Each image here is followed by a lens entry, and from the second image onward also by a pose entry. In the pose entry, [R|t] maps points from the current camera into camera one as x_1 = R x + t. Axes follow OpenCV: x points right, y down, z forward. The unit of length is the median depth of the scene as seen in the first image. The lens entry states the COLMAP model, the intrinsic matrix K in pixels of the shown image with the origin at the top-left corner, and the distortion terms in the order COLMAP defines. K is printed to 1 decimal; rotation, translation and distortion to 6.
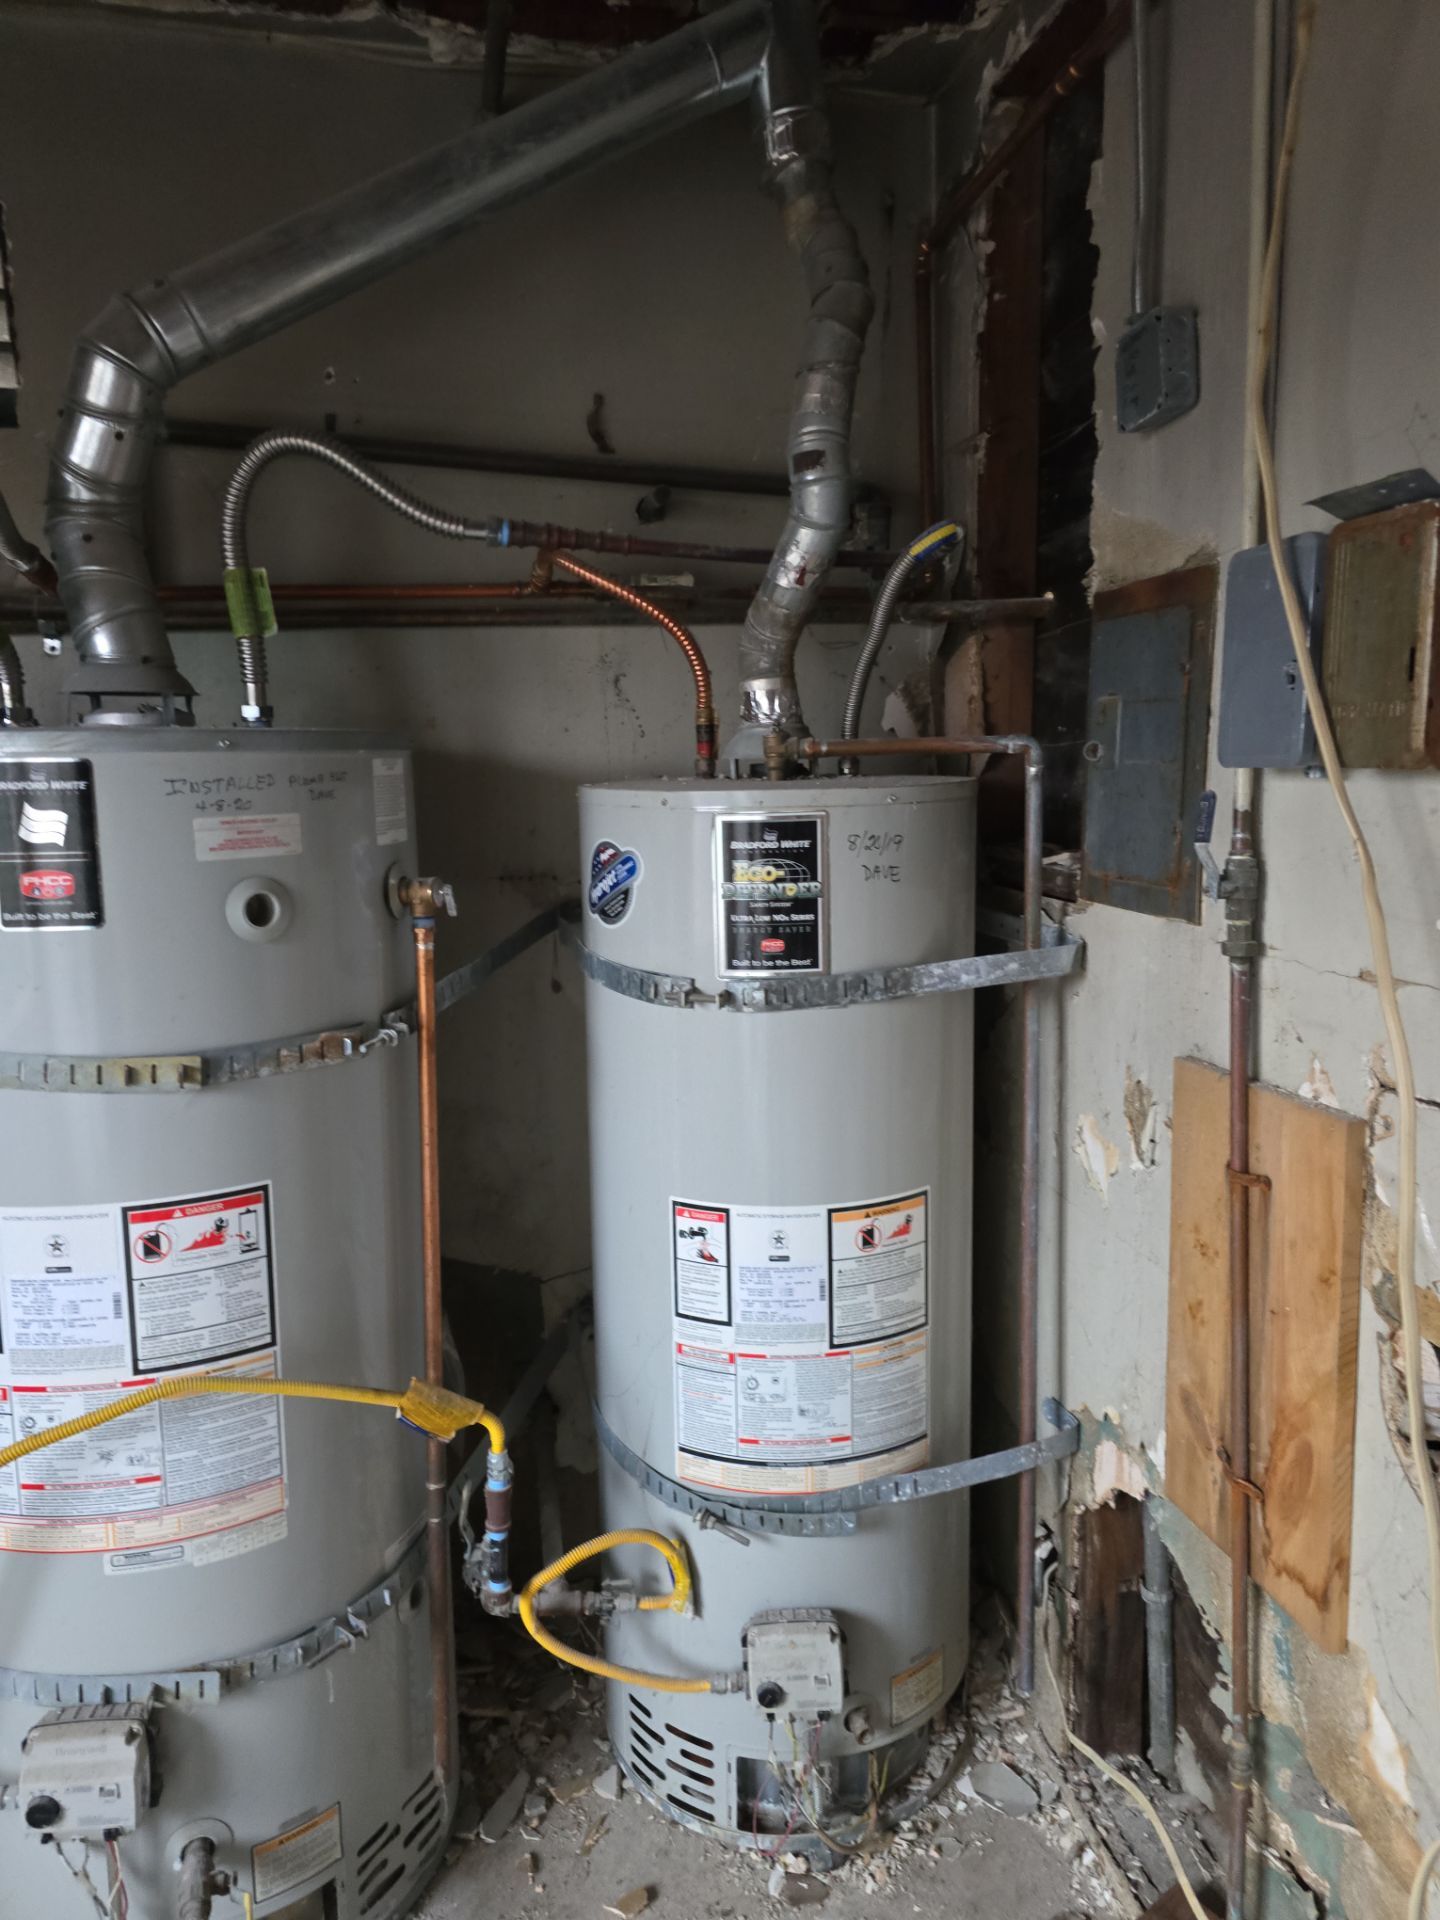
lens RADIAL K [[1285.6, 0, 721.8], [0, 1285.6, 949.9], [0, 0, 1]] dist [0.057639, -0.046738]
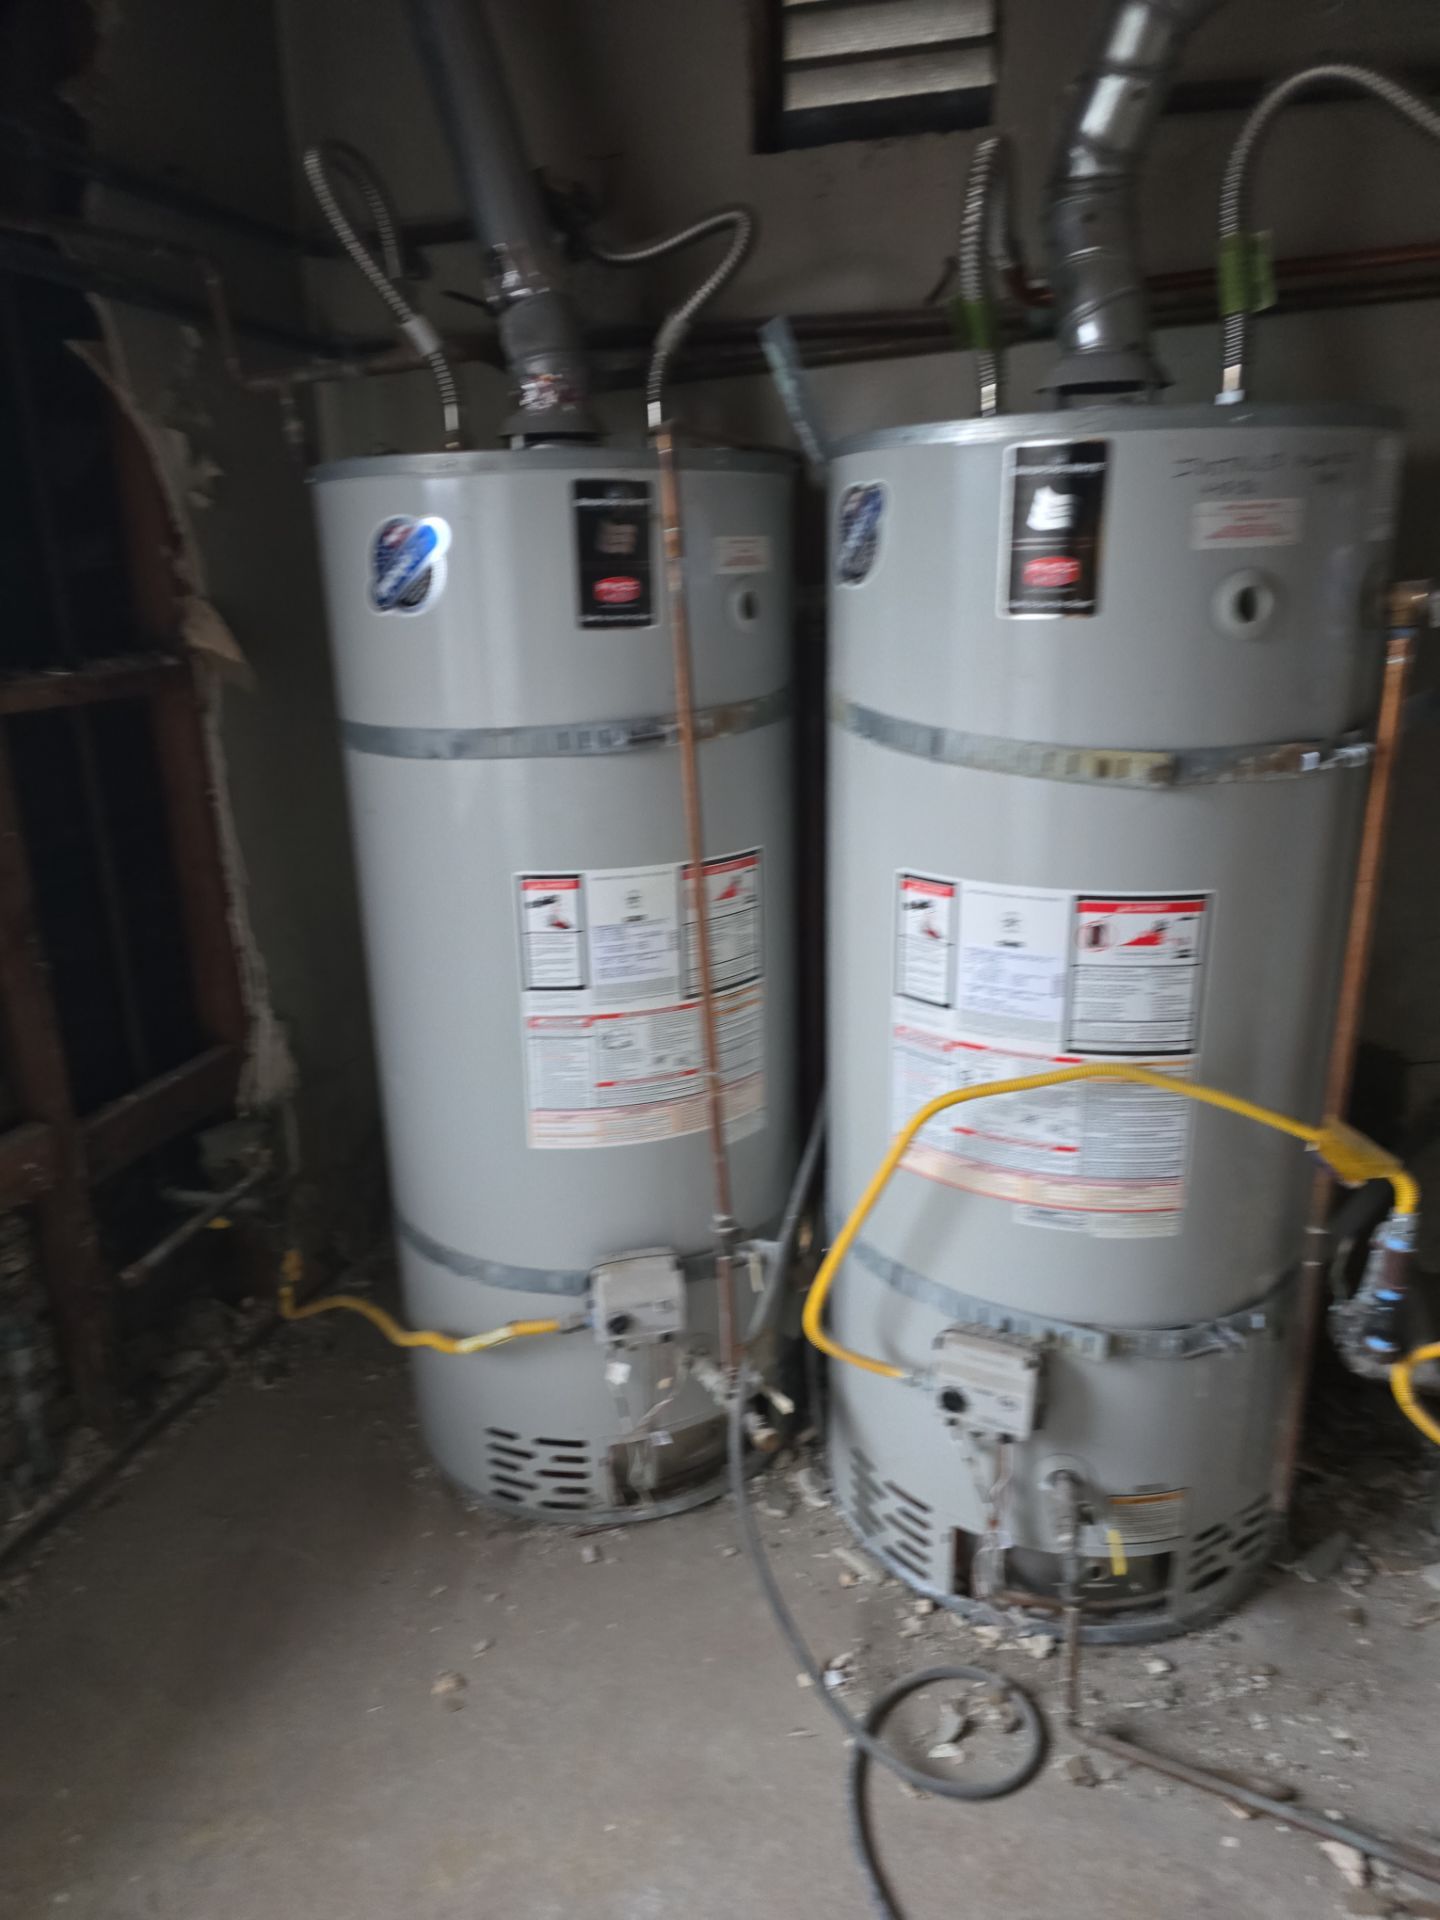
lens RADIAL K [[1285.6, 0, 721.8], [0, 1285.6, 949.9], [0, 0, 1]] dist [0.057639, -0.046738]
pose [[0.859276, 0.145920, -0.490257, -0.159157], [-0.066559, 0.982194, 0.175683, 0.065397], [0.507163, -0.118329, 0.853688, -0.033445]]
